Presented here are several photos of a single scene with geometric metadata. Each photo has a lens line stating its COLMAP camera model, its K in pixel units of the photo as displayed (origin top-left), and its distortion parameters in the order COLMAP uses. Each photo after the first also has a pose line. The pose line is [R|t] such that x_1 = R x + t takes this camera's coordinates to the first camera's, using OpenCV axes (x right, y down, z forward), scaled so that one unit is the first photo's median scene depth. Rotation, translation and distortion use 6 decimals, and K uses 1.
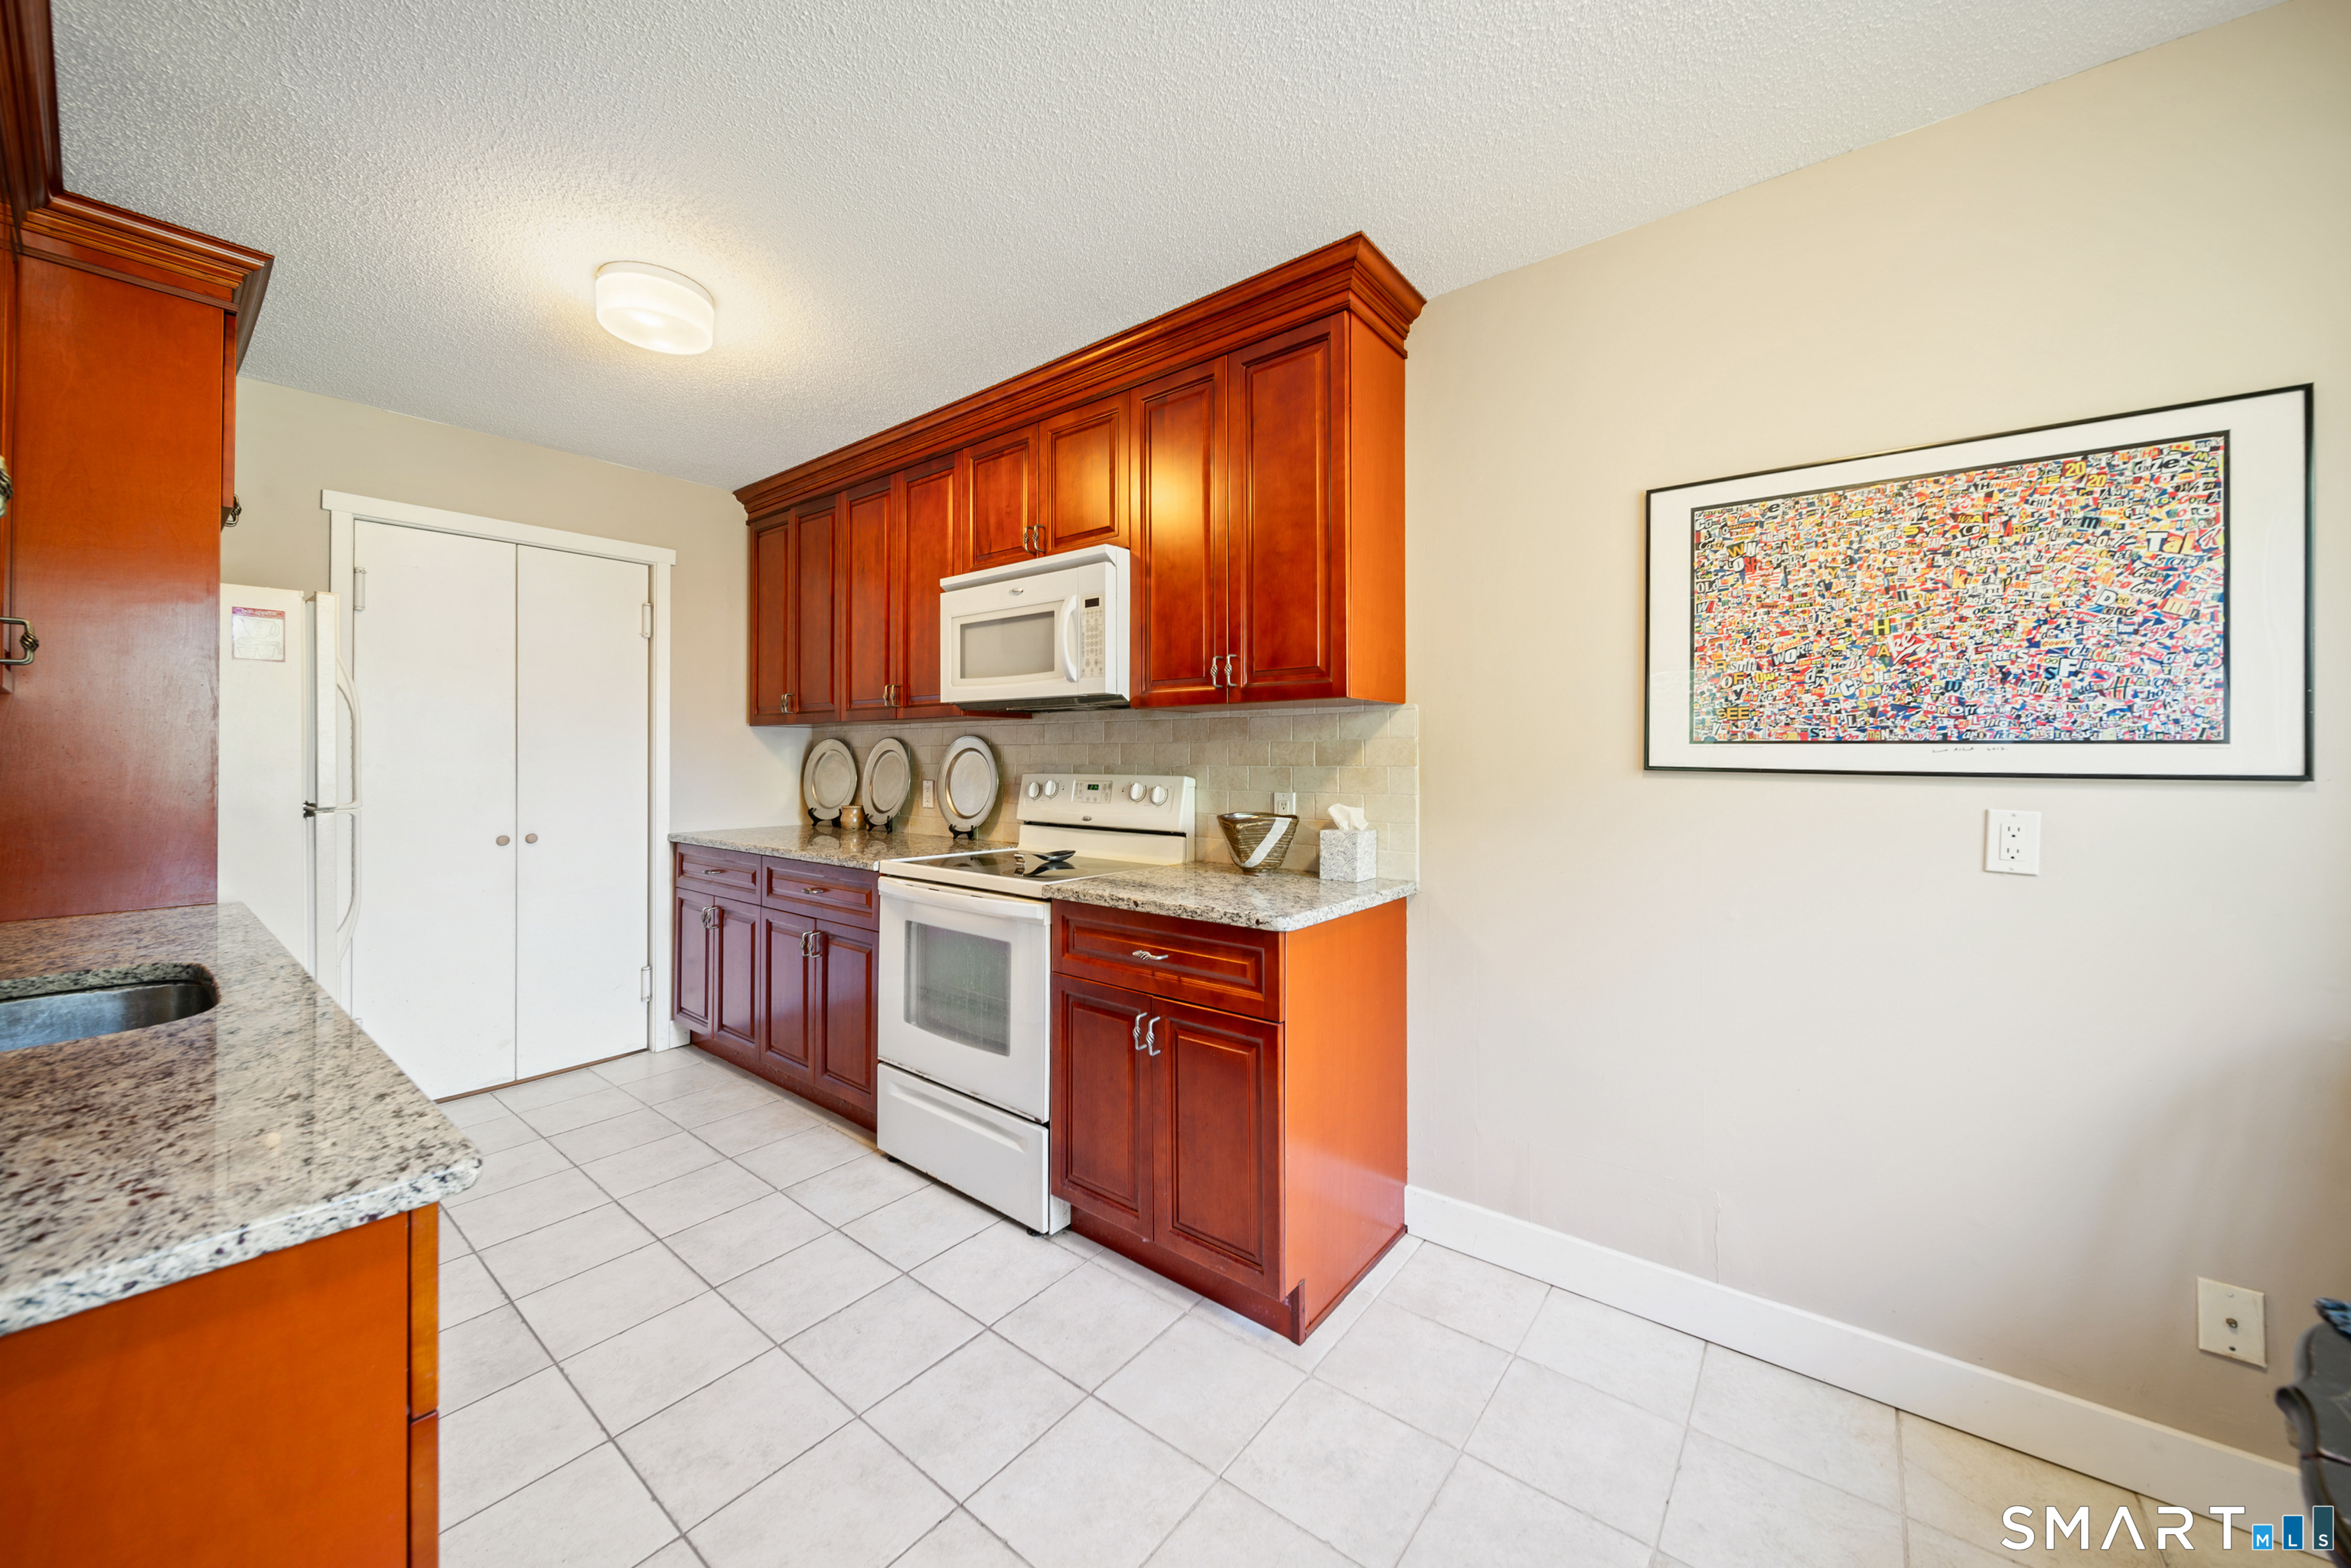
lens RADIAL K [[847.3, 0, 1175.7], [0, 847.3, 751.7], [0, 0, 1]] dist [-0.001161, -0.000129]
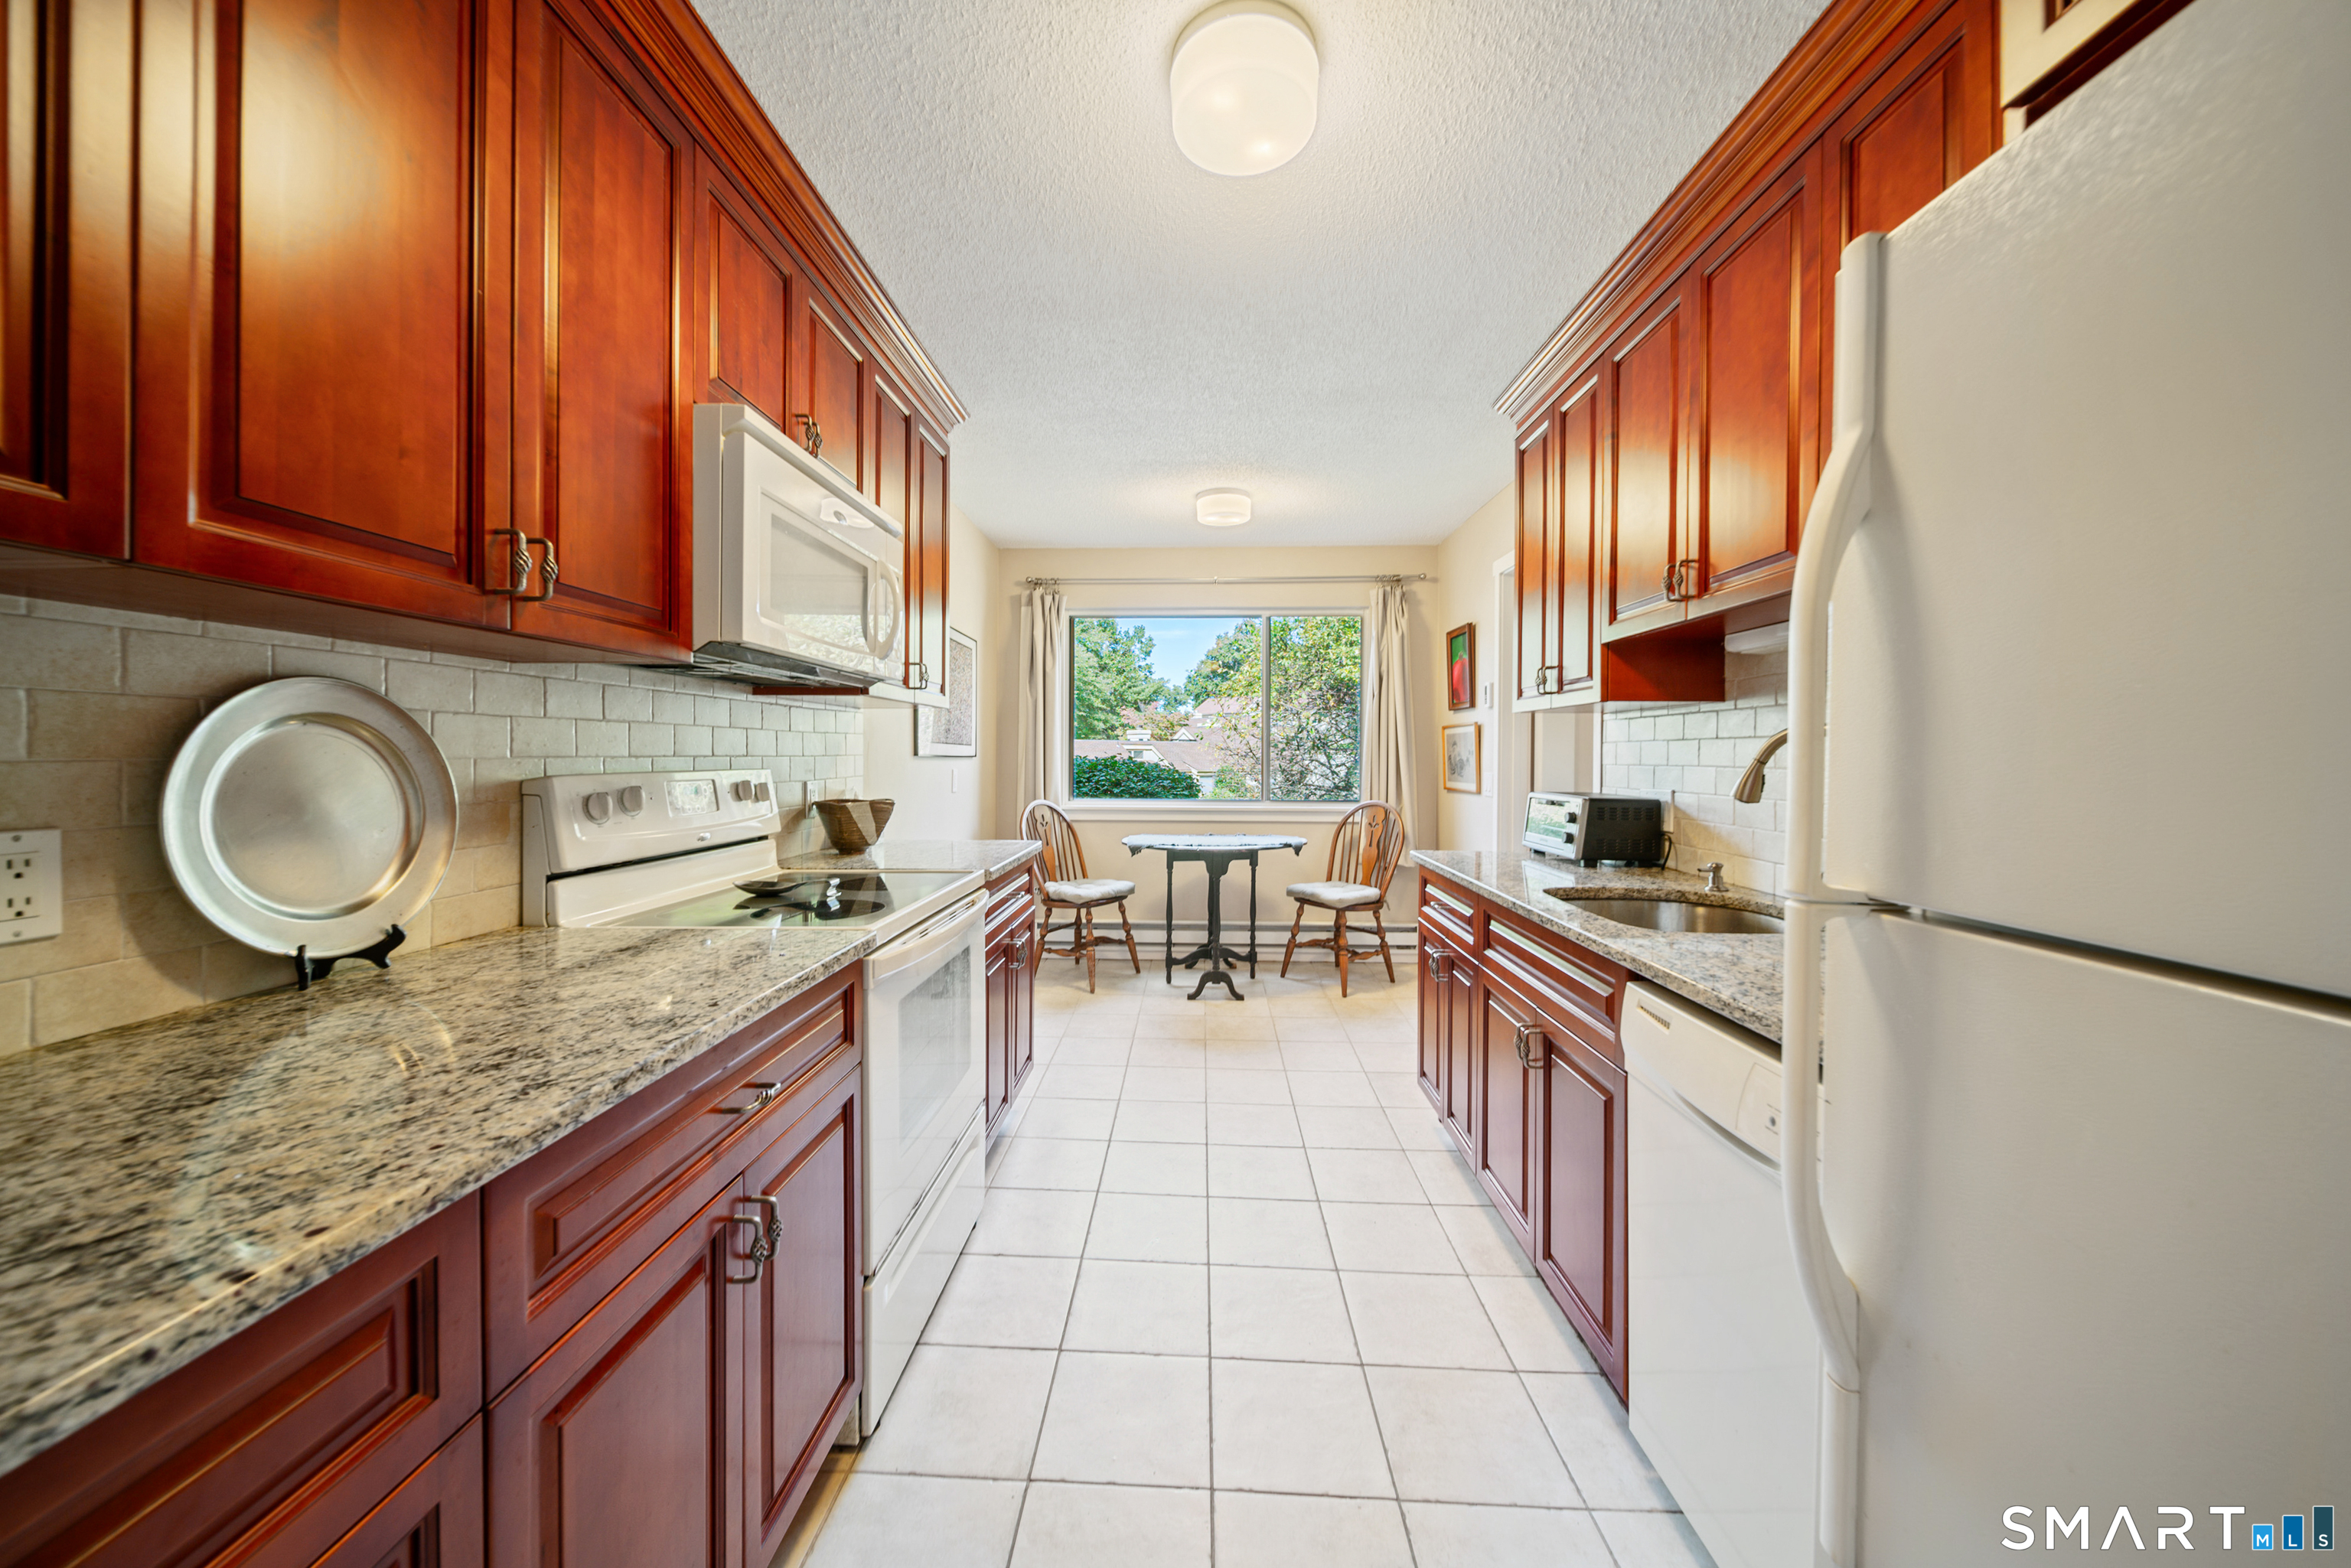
lens RADIAL K [[847.3, 0, 1175.7], [0, 847.3, 751.7], [0, 0, 1]] dist [-0.001161, -0.000129]
pose [[-0.599431, -0.001355, 0.800425, -1.369054], [-0.009331, 0.999942, -0.005295, 0.018587], [-0.800372, -0.010642, -0.599409, 1.750615]]
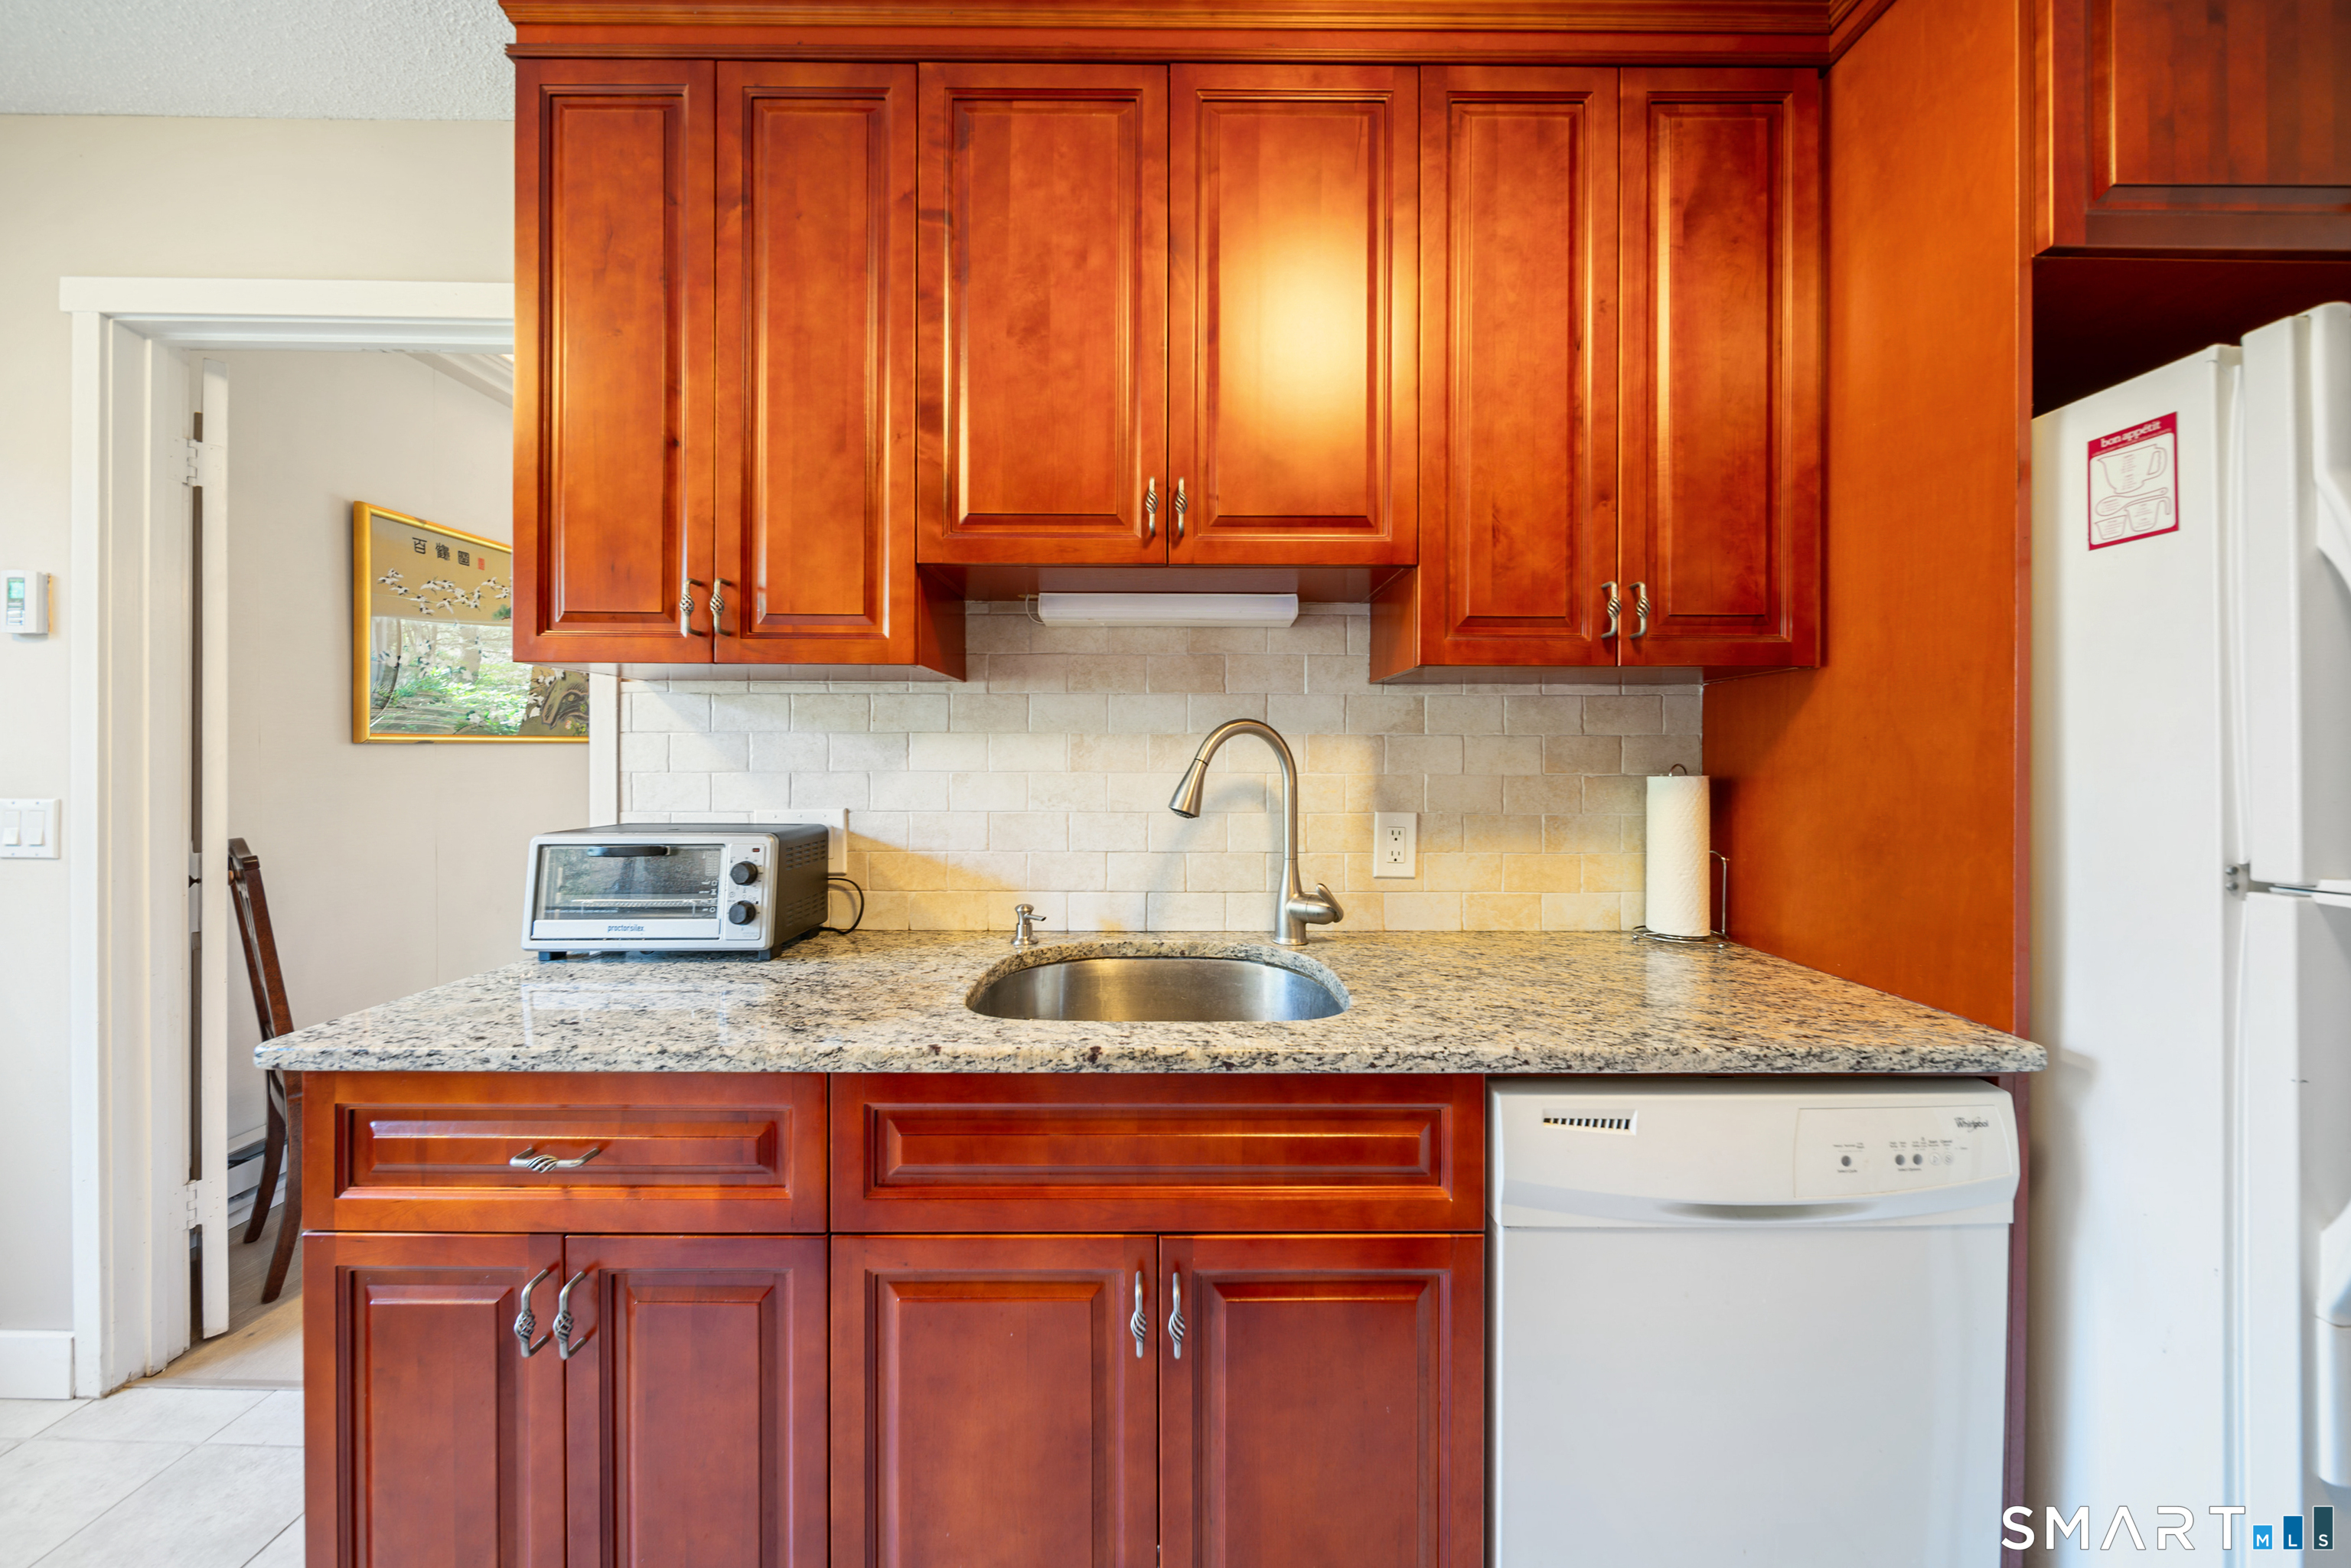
lens RADIAL K [[863.3, 0, 1166.1], [0, 863.3, 758.9], [0, 0, 1]] dist [-0.002374, -0.000226]
pose [[-0.780047, -0.001984, -0.625717, -0.446587], [-0.000448, 0.999996, -0.002612, 0.014898], [0.625720, -0.001757, -0.780045, 1.207585]]
